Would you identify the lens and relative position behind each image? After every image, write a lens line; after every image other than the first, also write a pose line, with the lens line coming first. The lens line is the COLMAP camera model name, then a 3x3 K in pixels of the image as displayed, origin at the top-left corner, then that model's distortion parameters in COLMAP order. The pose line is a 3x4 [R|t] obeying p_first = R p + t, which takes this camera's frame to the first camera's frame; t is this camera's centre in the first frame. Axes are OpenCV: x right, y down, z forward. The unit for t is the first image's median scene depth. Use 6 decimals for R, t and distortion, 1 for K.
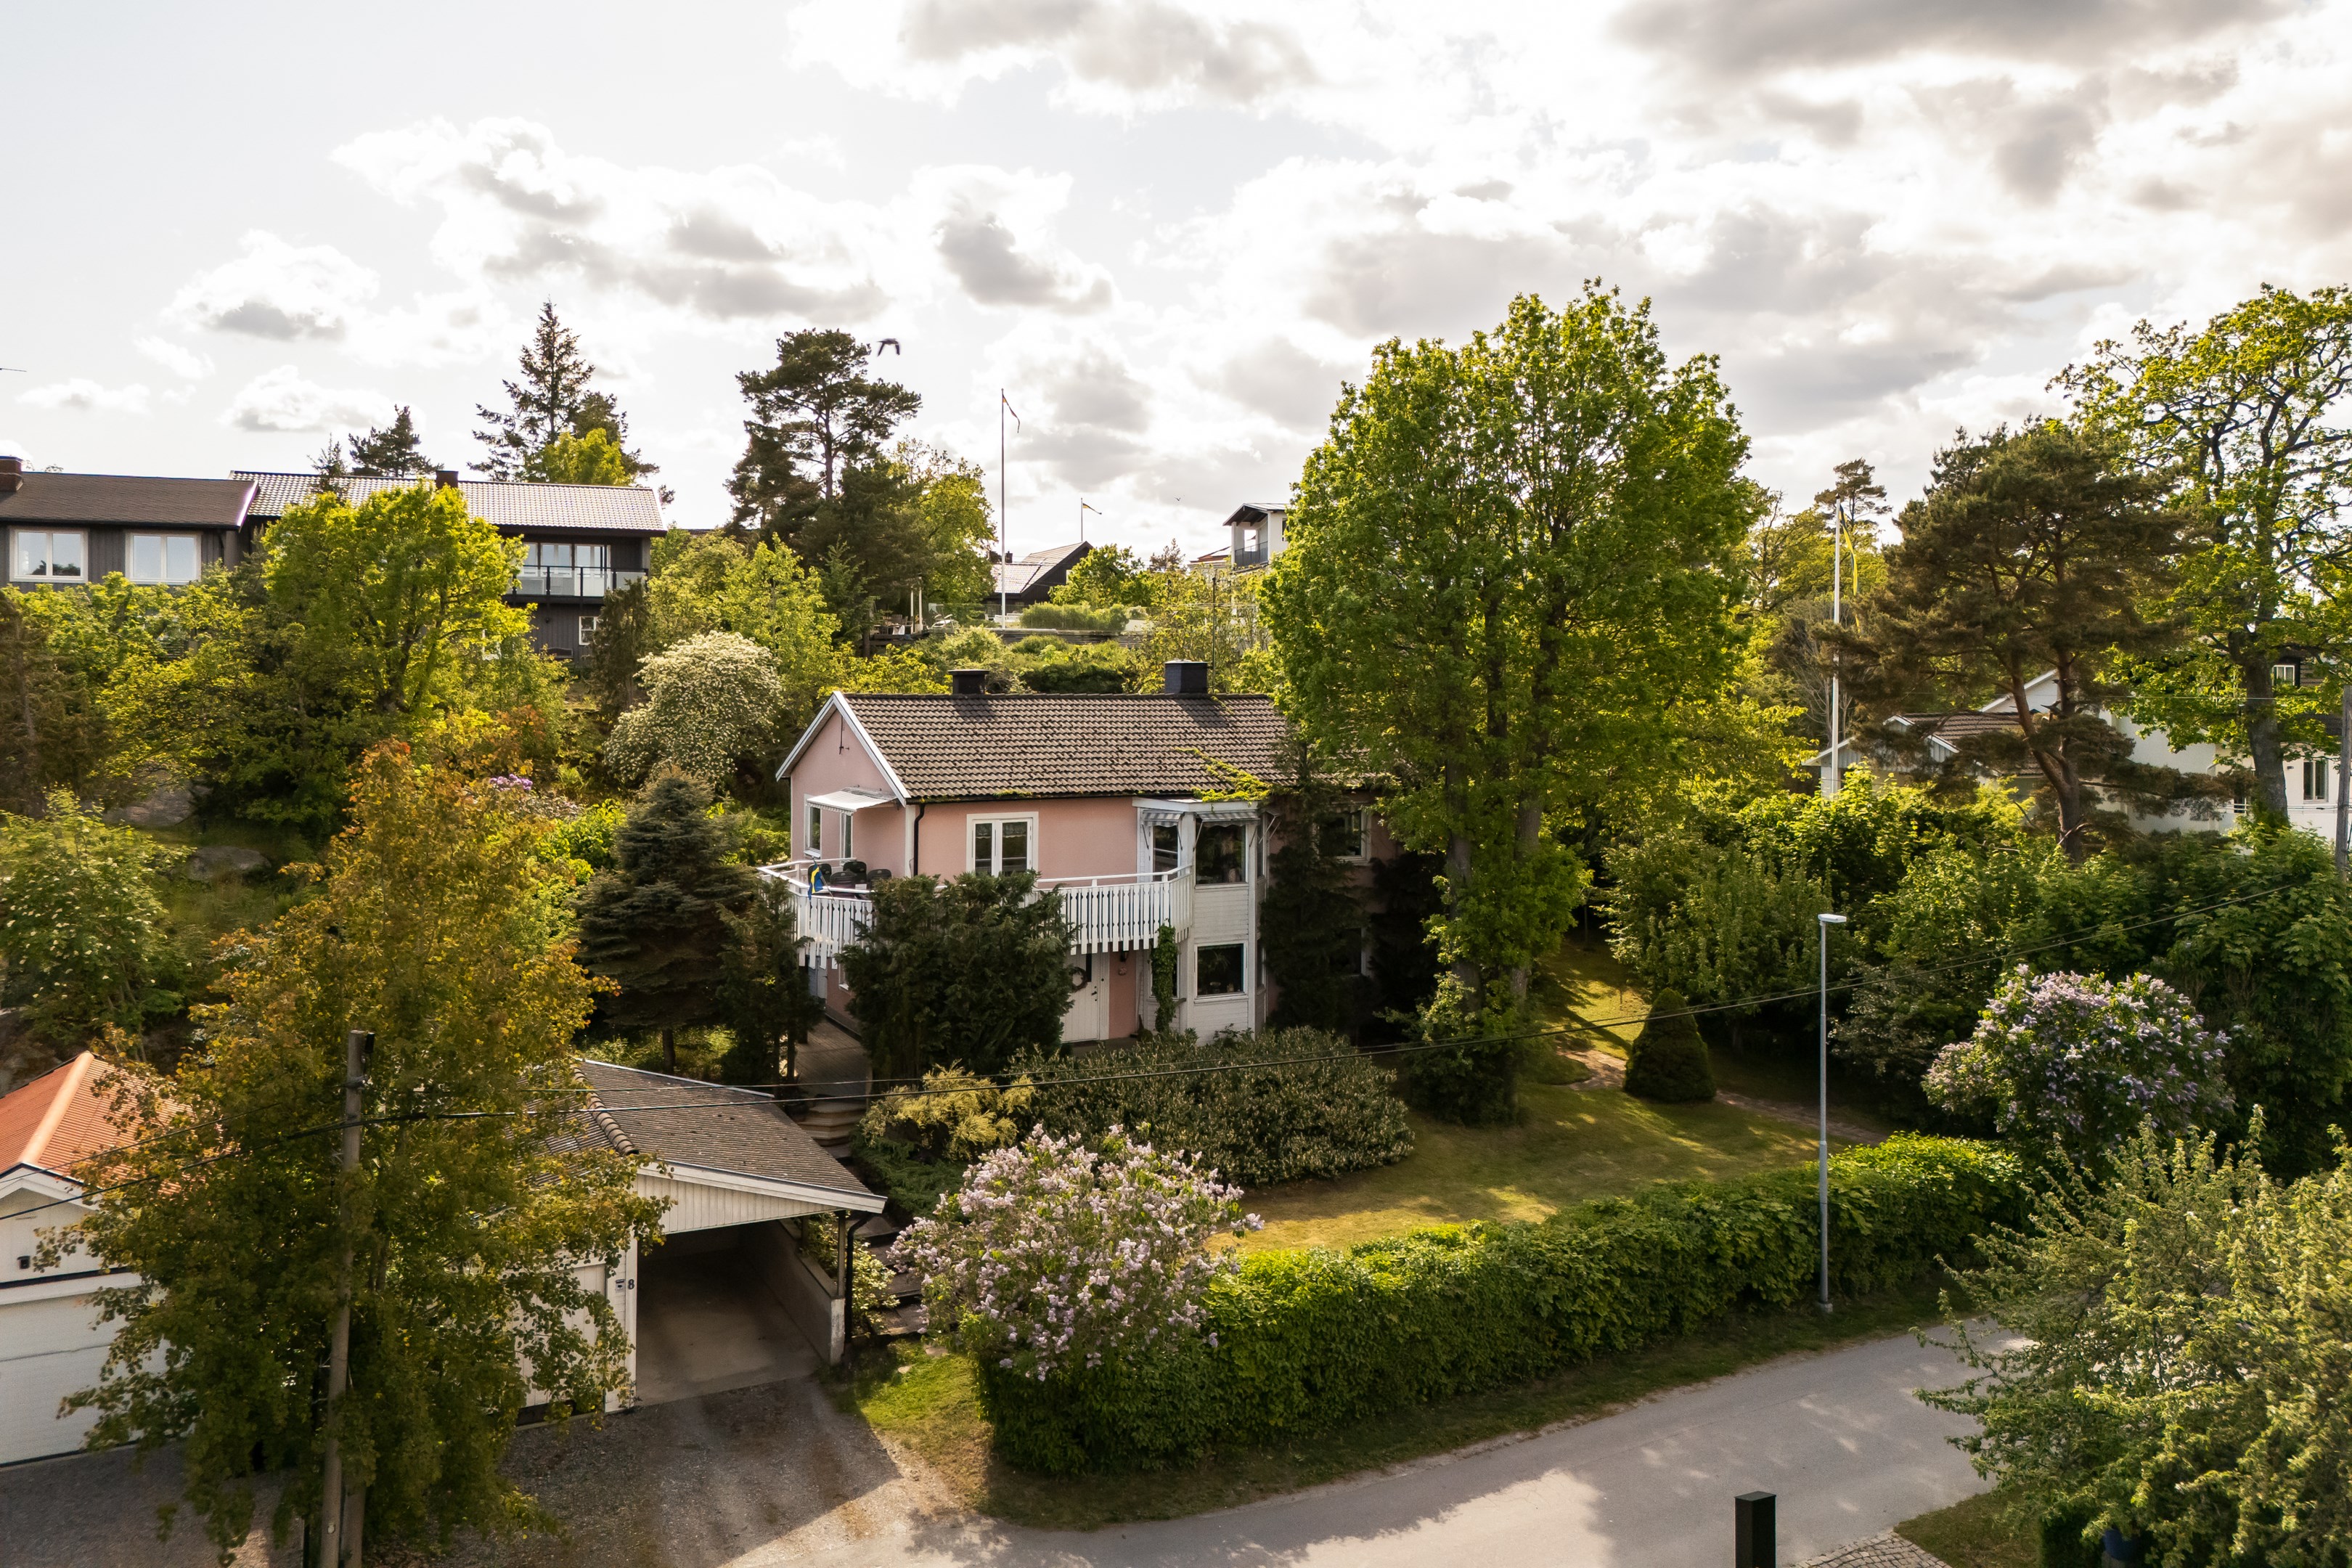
lens RADIAL K [[1731.5, 0, 1201.6], [0, 1731.5, 683.5], [0, 0, 1]] dist [0.077246, -0.063726]
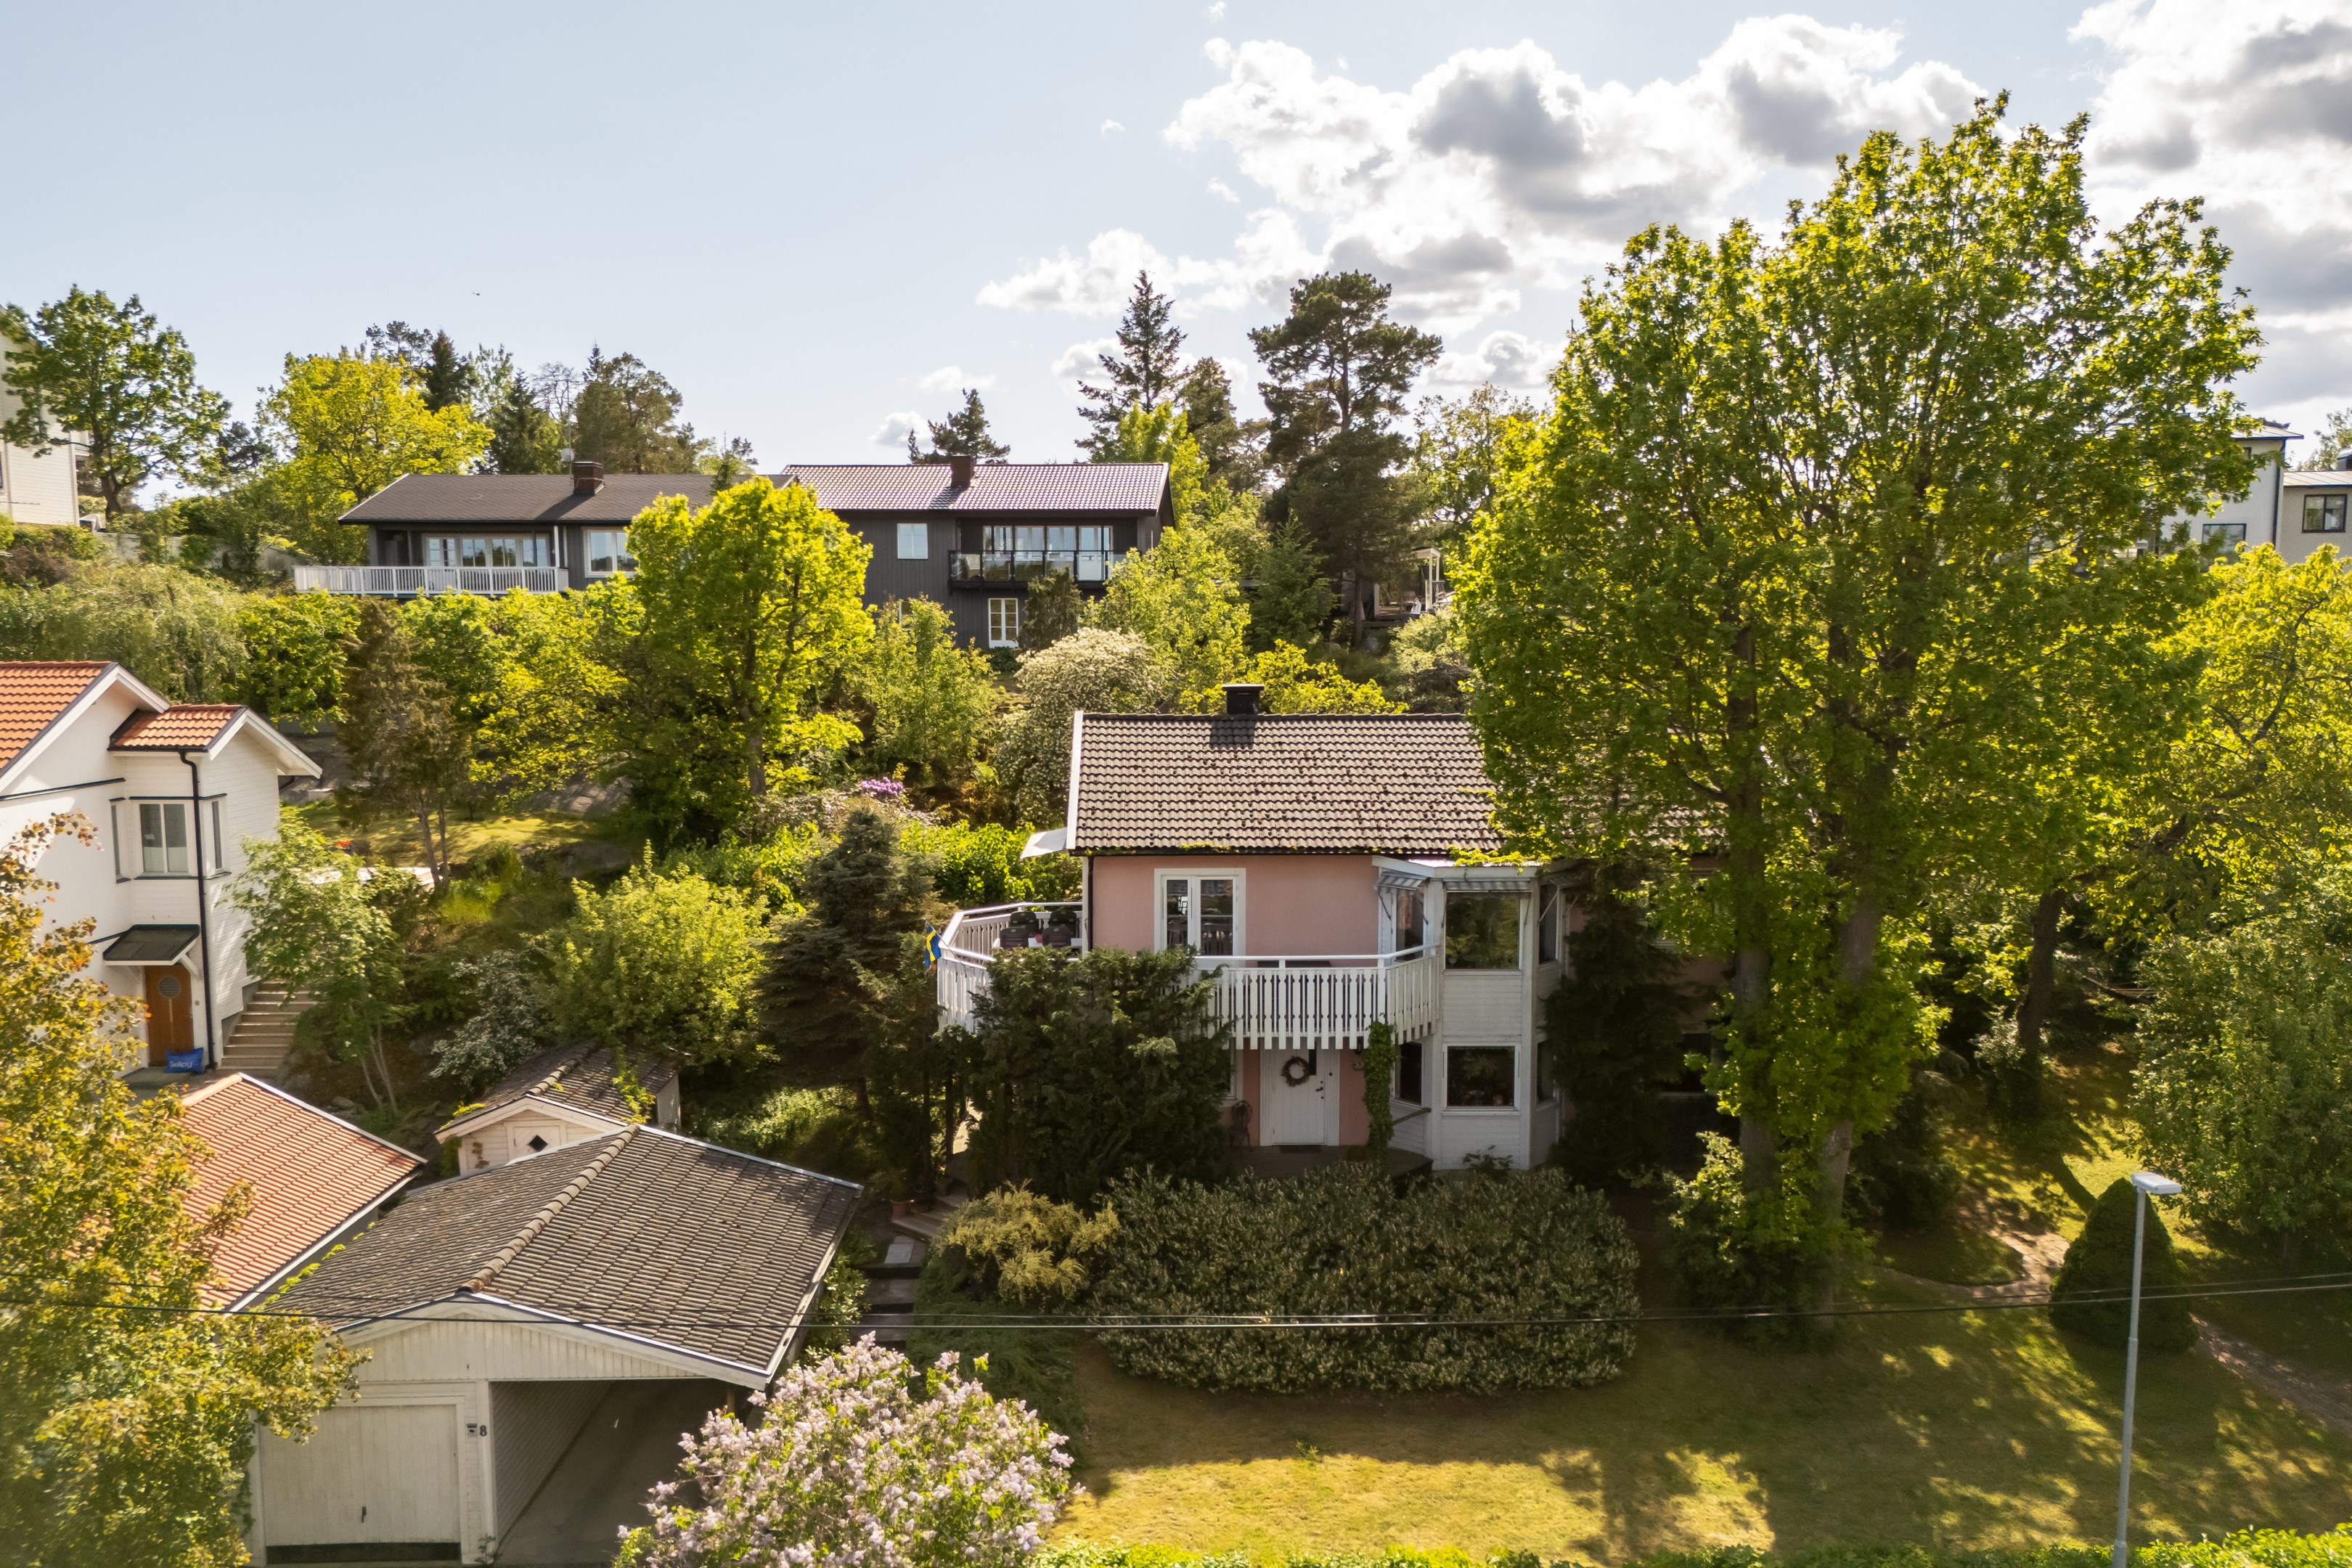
lens RADIAL K [[1731.5, 0, 1191.3], [0, 1731.5, 825.4], [0, 0, 1]] dist [0.077246, -0.063726]
pose [[0.900168, 0.046270, -0.433078, 0.228122], [0.002074, 0.993874, 0.110496, -0.035710], [0.435537, -0.100363, 0.894558, 0.247574]]
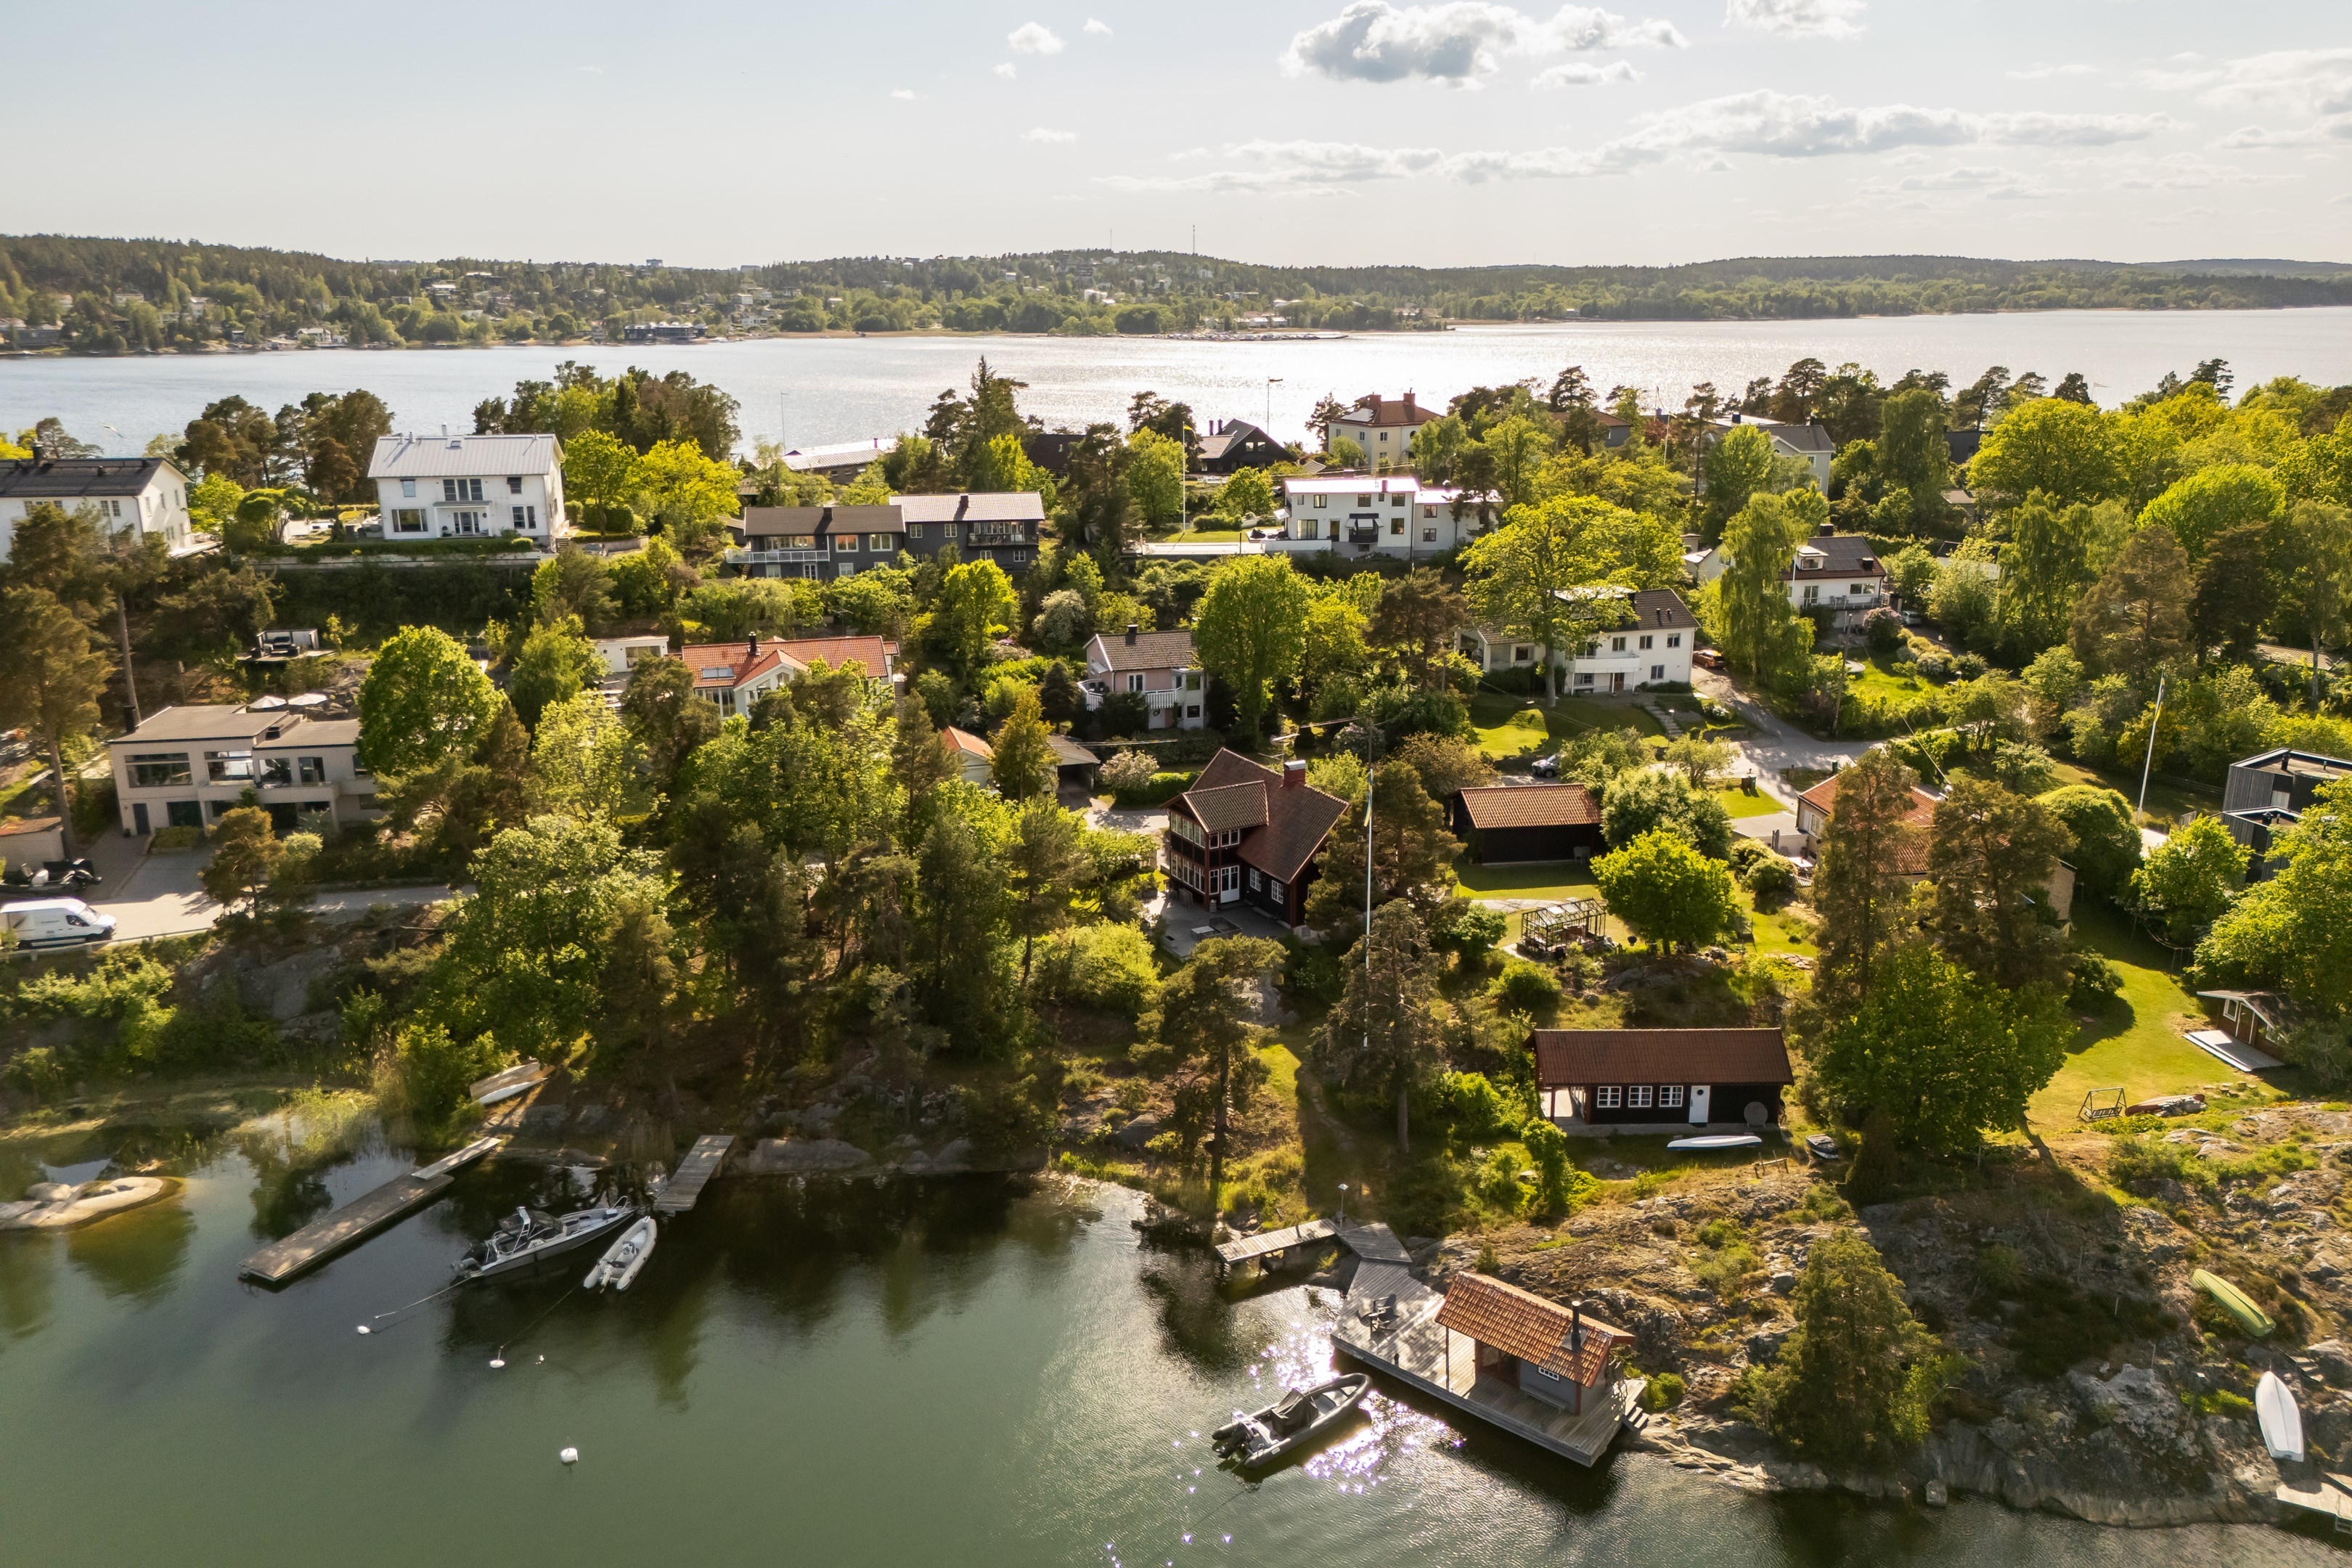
lens RADIAL K [[1780.9, 0, 1184.9], [0, 1780.9, 787.6], [0, 0, 1]] dist [0.049389, -0.009409]
pose [[0.981003, 0.053149, -0.186568, 0.742874], [0.000405, 0.961172, 0.275948, -0.769067], [0.193991, -0.270782, 0.942892, -2.800806]]
